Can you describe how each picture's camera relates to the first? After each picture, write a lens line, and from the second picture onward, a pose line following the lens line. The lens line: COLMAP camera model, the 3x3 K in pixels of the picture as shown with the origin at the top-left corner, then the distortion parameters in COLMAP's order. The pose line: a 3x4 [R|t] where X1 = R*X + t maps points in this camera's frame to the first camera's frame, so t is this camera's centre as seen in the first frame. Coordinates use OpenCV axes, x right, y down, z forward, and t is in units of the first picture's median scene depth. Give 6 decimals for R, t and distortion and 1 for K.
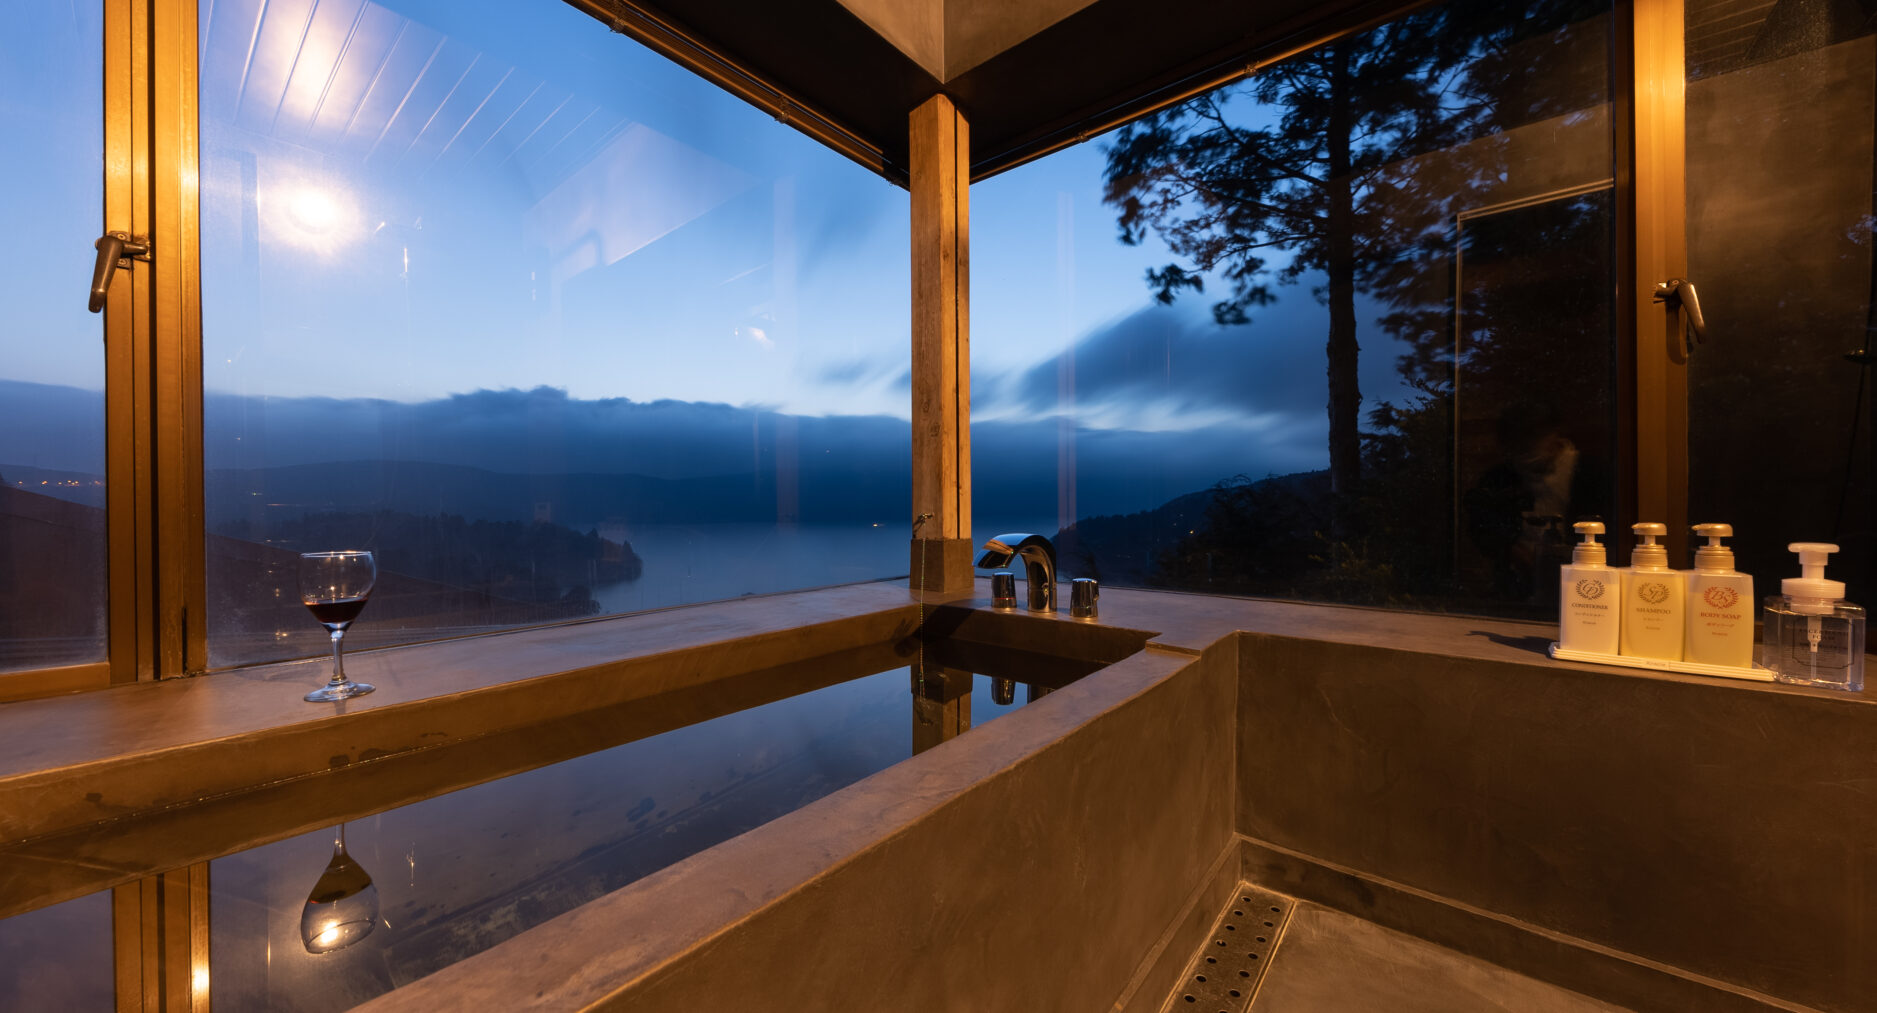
lens RADIAL K [[650.5, 0, 955.5], [0, 650.5, 507.5], [0, 0, 1]] dist [-0.003111, -0.001832]
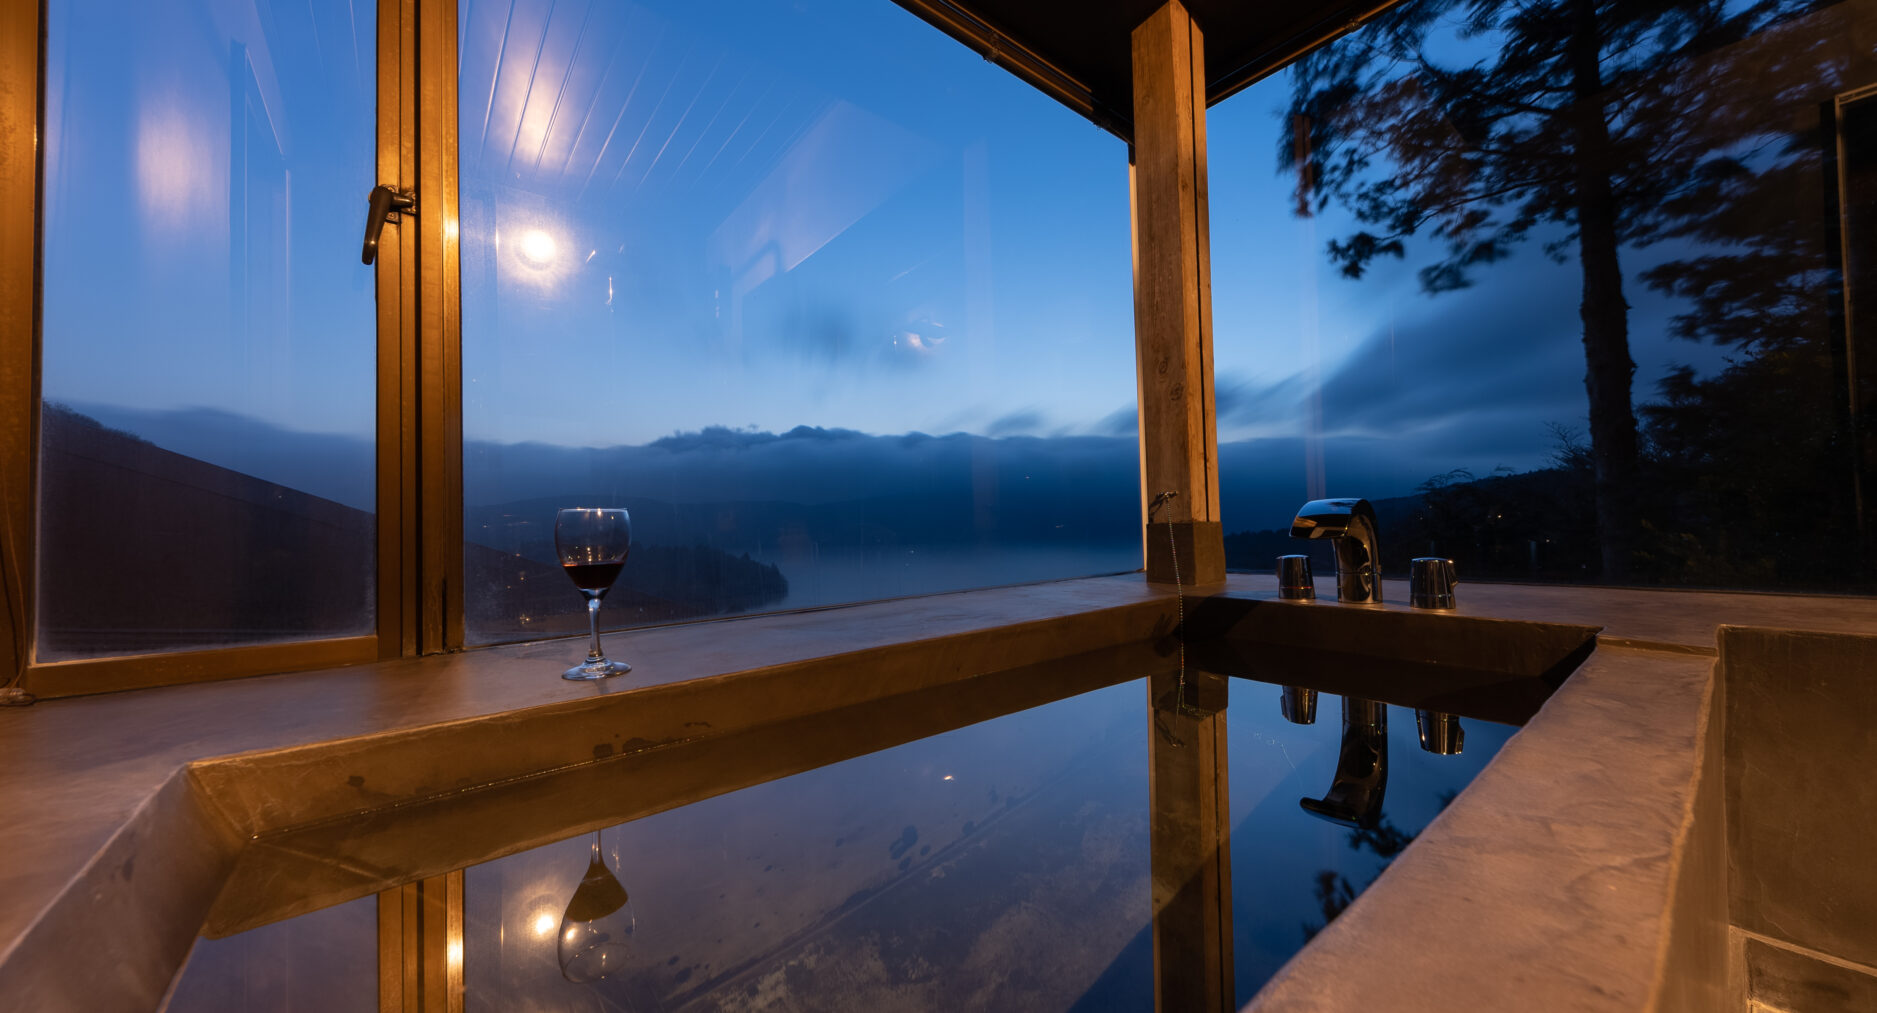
lens RADIAL K [[650.5, 0, 948.1], [0, 650.5, 509.9], [0, 0, 1]] dist [-0.003111, -0.001832]
pose [[0.978415, -0.026175, -0.204987, -0.152396], [0.020268, 0.999318, -0.030861, 0.052702], [0.205655, 0.026040, 0.978278, 0.121476]]
